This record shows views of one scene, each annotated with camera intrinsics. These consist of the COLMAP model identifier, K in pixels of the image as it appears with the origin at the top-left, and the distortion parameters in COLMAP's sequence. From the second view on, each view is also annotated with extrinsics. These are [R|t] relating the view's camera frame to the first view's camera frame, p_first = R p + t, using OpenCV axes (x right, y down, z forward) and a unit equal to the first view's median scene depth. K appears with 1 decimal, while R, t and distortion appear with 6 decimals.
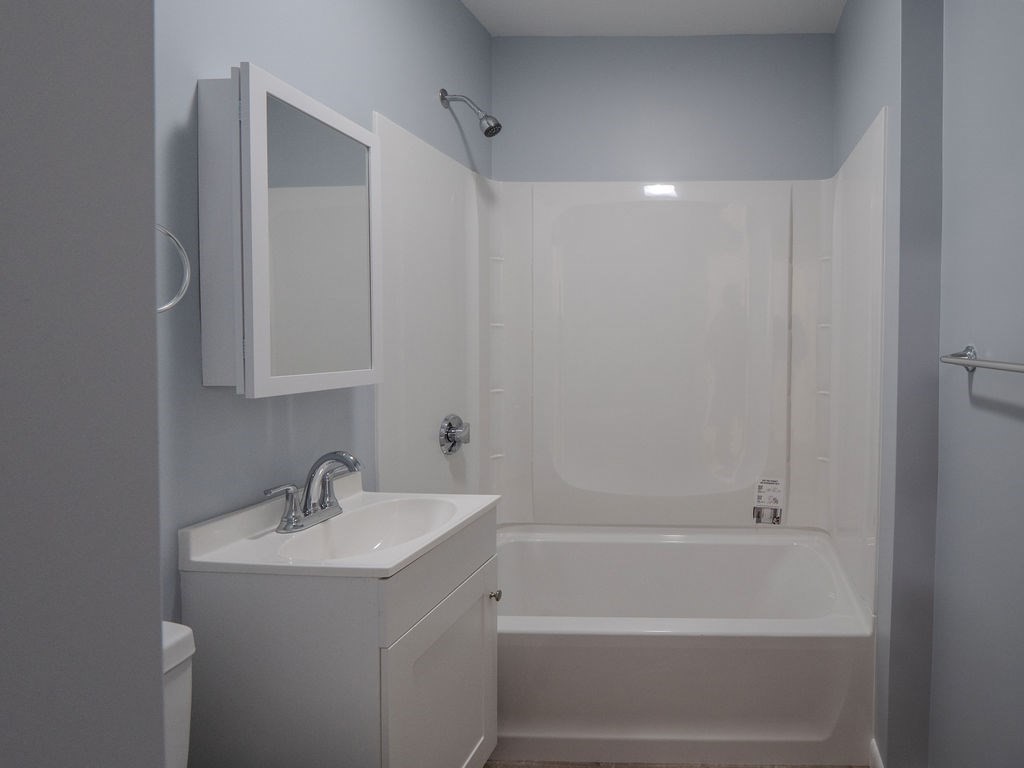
lens RADIAL K [[507.2, 0, 516.8], [0, 507.2, 379.5], [0, 0, 1]] dist [-0.019799, -0.000151]
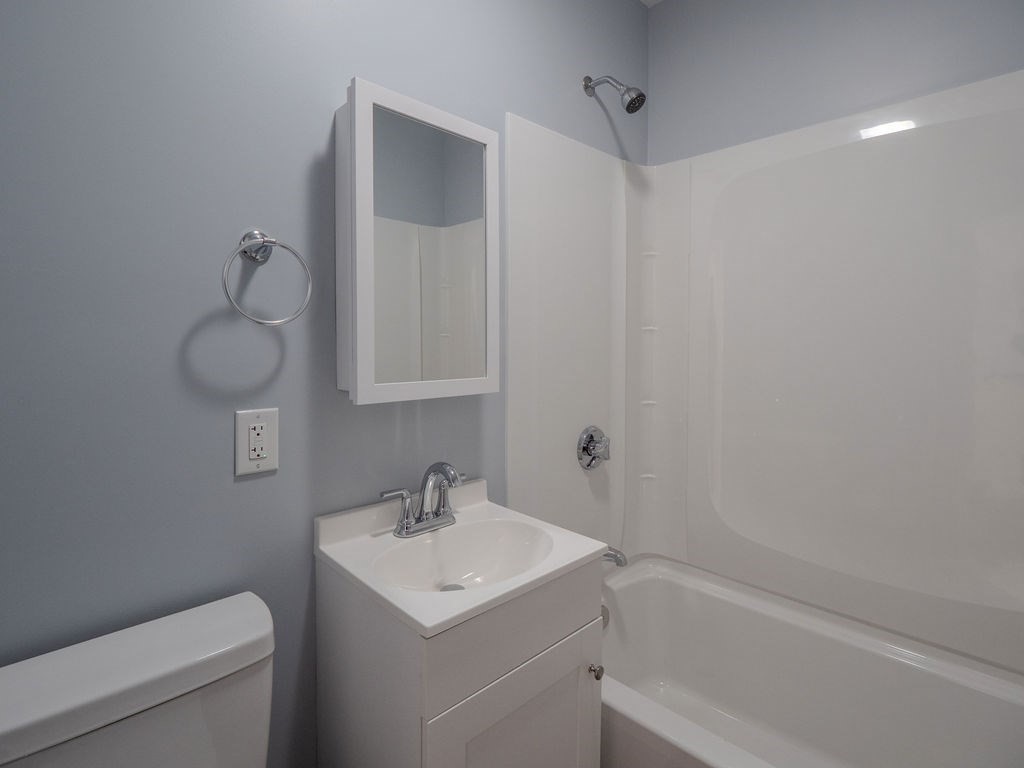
lens RADIAL K [[483.2, 0, 441.1], [0, 483.2, 373.2], [0, 0, 1]] dist [-0.014680, 0.000431]
pose [[0.883038, 0.018024, -0.468954, 0.057758], [-0.027550, 0.999530, -0.013461, -0.012502], [0.468491, 0.024806, 0.883120, 0.144866]]
